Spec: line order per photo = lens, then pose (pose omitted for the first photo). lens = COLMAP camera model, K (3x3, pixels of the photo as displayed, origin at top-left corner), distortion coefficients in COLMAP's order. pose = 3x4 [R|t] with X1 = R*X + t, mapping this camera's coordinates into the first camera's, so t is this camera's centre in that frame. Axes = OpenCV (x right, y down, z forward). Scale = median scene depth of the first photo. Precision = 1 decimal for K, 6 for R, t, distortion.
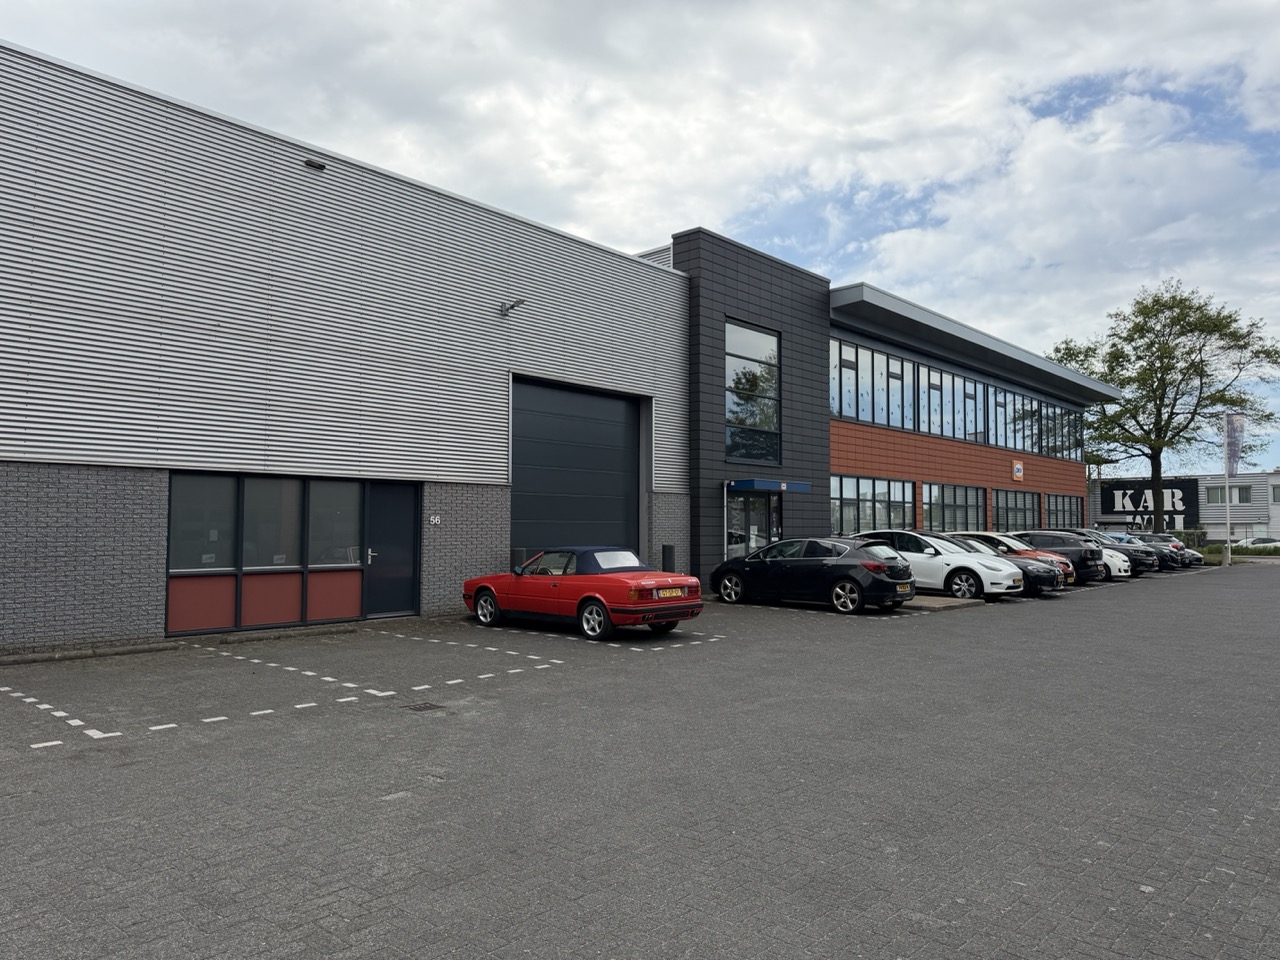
lens RADIAL K [[896.7, 0, 643.6], [0, 896.7, 480.4], [0, 0, 1]] dist [0.055799, -0.062788]
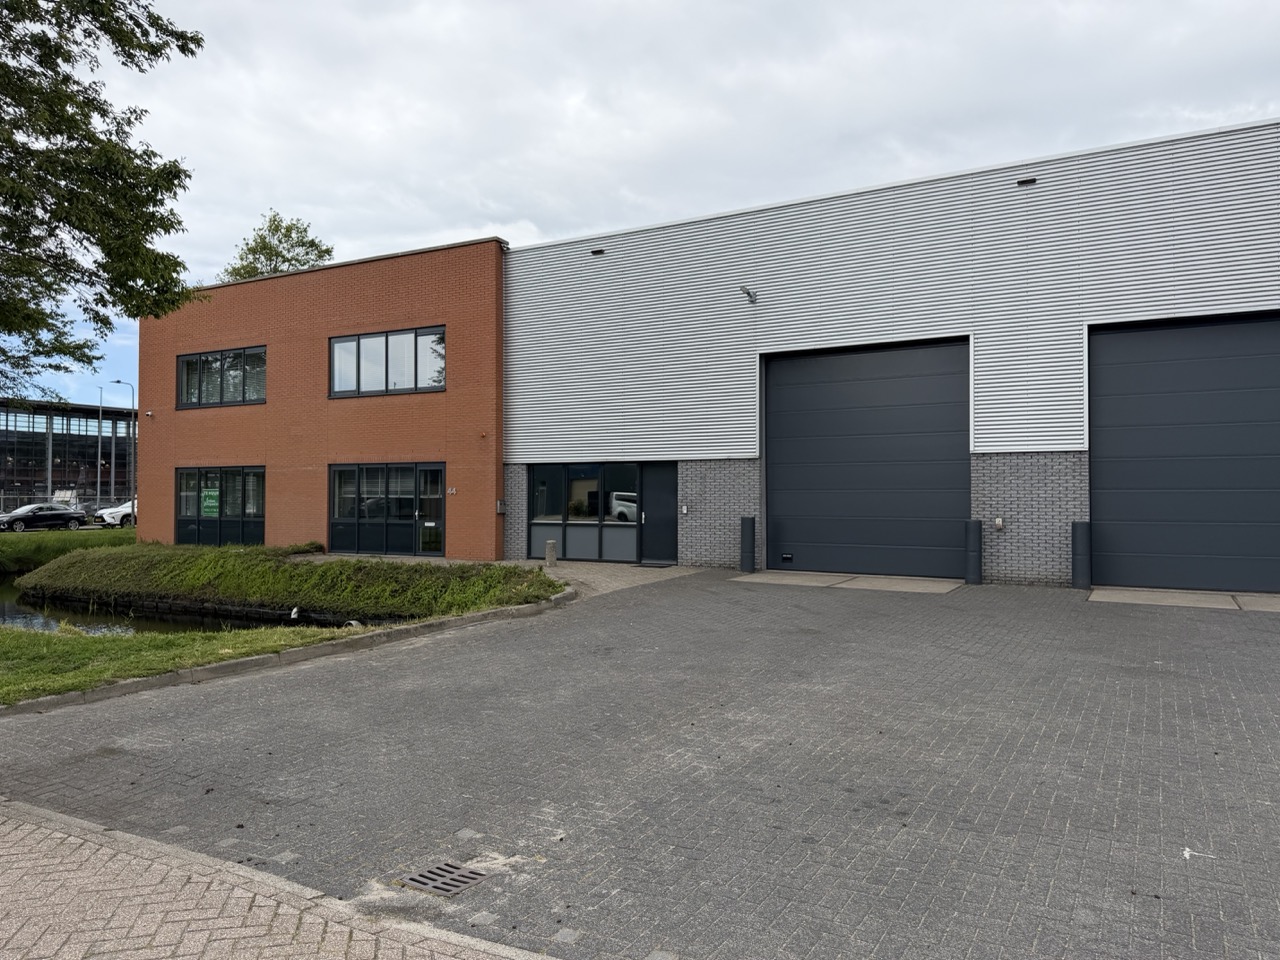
lens RADIAL K [[896.7, 0, 629.8], [0, 896.7, 483.4], [0, 0, 1]] dist [0.055799, -0.062788]
pose [[0.170747, -0.030415, -0.984845, 0.976622], [0.037782, 0.998990, -0.024302, 0.061572], [0.984590, -0.033060, 0.171724, 0.709706]]
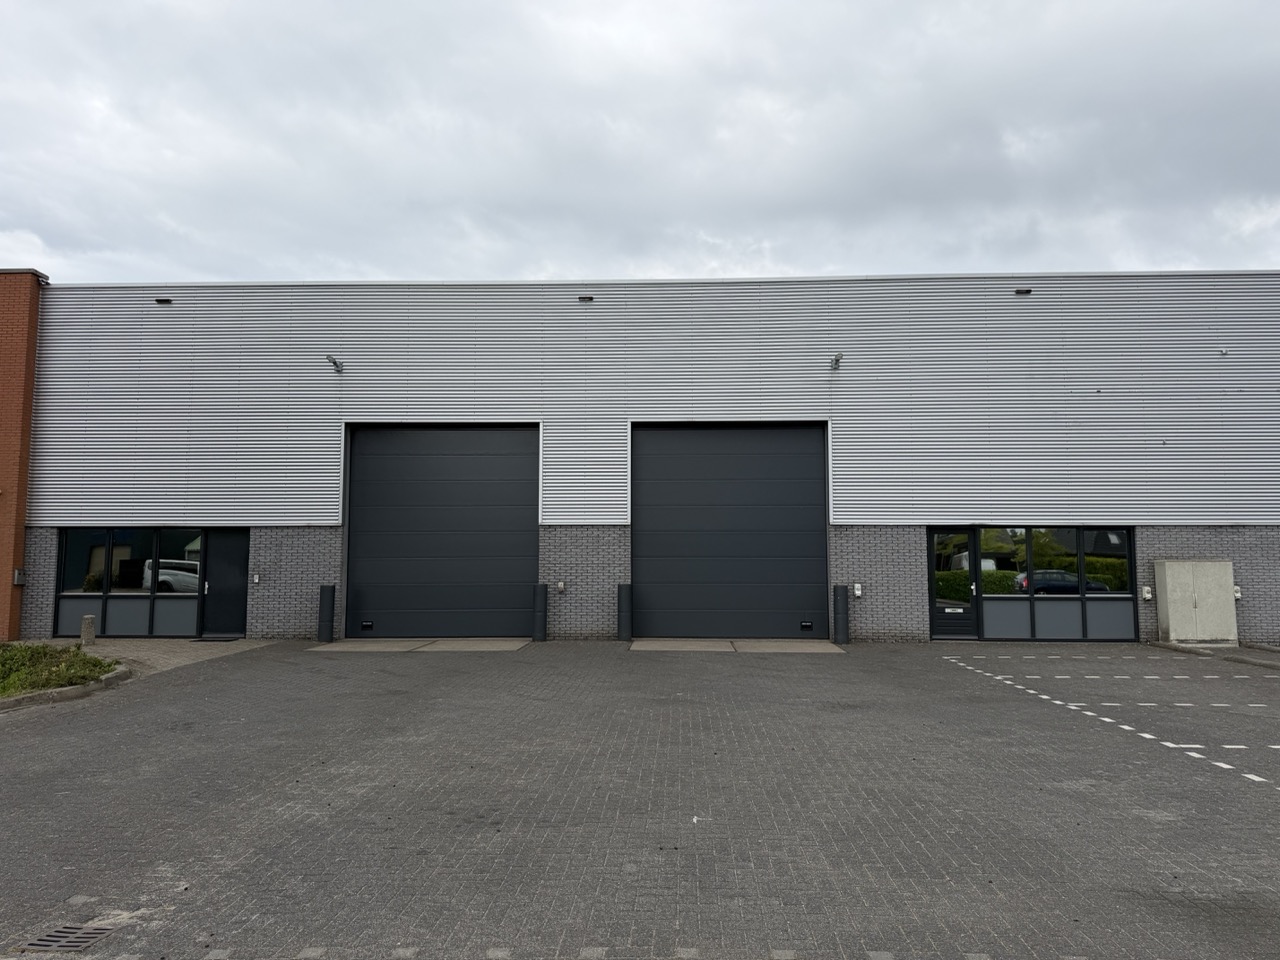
lens RADIAL K [[896.7, 0, 643.7], [0, 896.7, 481.2], [0, 0, 1]] dist [0.055799, -0.062788]
pose [[0.610476, -0.090192, -0.786883, 1.029480], [0.039290, 0.995721, -0.083647, 0.062624], [0.791060, 0.020148, 0.611407, 0.667469]]
